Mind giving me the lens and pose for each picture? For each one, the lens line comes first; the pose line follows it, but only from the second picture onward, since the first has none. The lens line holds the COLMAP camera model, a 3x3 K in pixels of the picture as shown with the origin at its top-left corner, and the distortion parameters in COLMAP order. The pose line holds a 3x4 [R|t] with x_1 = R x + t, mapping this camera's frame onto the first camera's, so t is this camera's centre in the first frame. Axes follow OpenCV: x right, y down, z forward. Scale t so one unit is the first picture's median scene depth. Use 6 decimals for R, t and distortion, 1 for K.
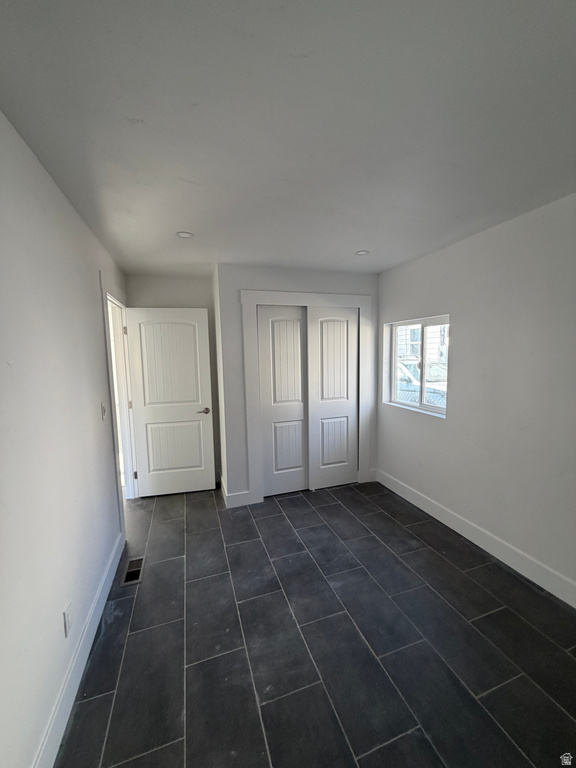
lens RADIAL K [[304.9, 0, 288.0], [0, 304.9, 384.0], [0, 0, 1]] dist [-0.000061, 0.000041]
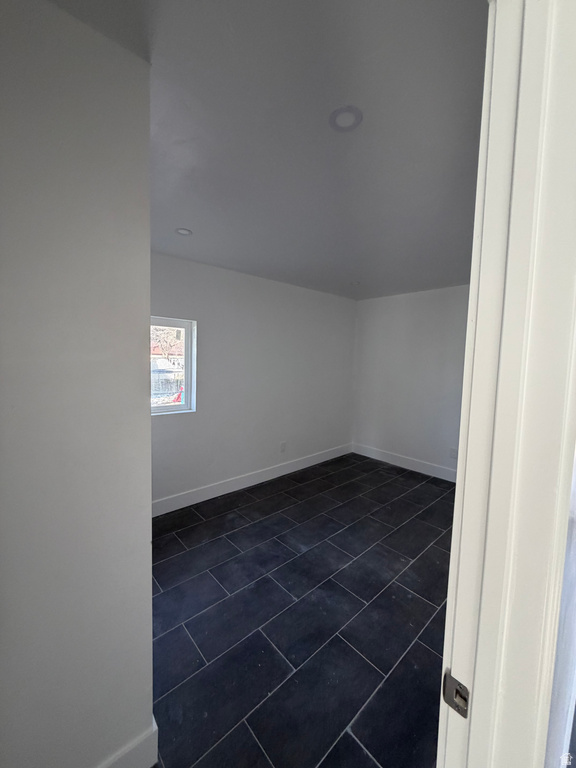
lens RADIAL K [[304.9, 0, 288.0], [0, 304.9, 384.0], [0, 0, 1]] dist [-0.000061, 0.000041]
pose [[-0.393977, -0.062841, 0.916970, -0.820852], [0.077100, 0.991884, 0.101102, -0.097629], [-0.915881, 0.110530, -0.385934, 1.361455]]
